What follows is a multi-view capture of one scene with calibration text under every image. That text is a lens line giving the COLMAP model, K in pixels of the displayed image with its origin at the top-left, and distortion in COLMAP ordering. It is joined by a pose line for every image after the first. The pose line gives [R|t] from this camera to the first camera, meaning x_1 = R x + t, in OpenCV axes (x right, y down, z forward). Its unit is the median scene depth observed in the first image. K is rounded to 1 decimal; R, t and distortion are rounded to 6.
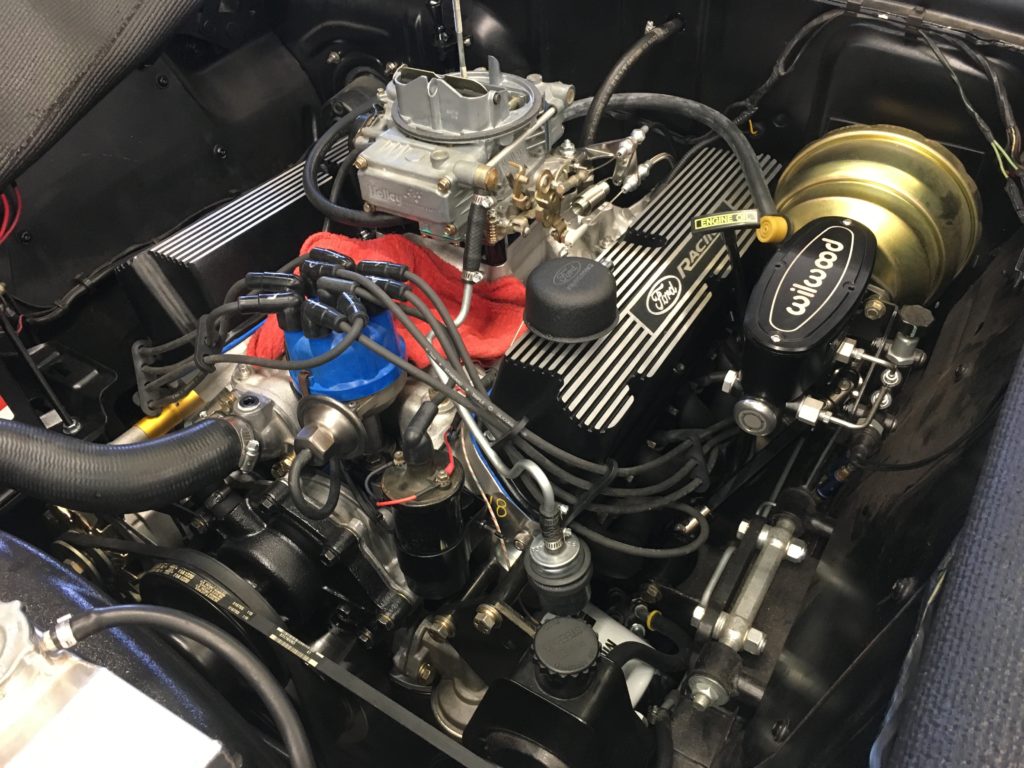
lens RADIAL K [[887.2, 0, 512.0], [0, 887.2, 384.0], [0, 0, 1]] dist [0.066303, -0.099835]
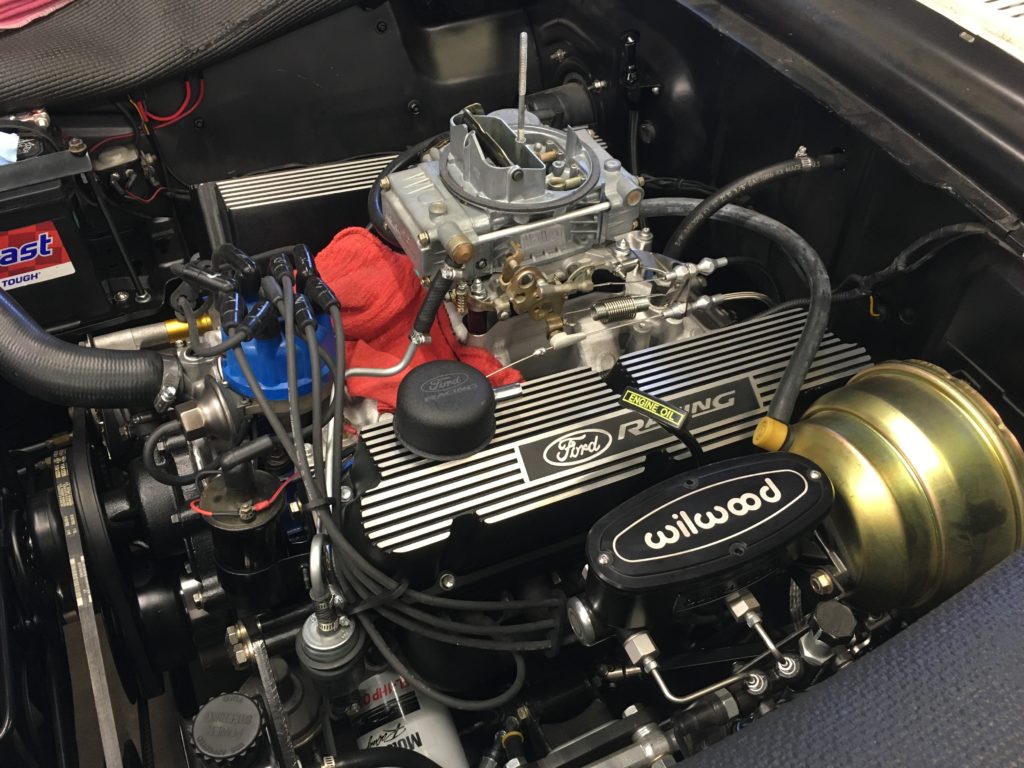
lens RADIAL K [[887.2, 0, 512.0], [0, 887.2, 384.0], [0, 0, 1]] dist [0.066303, -0.099835]
pose [[0.829787, 0.448715, -0.331826, 0.374854], [-0.428318, 0.893216, 0.136780, -0.244926], [0.357767, 0.028629, 0.933372, 0.136548]]
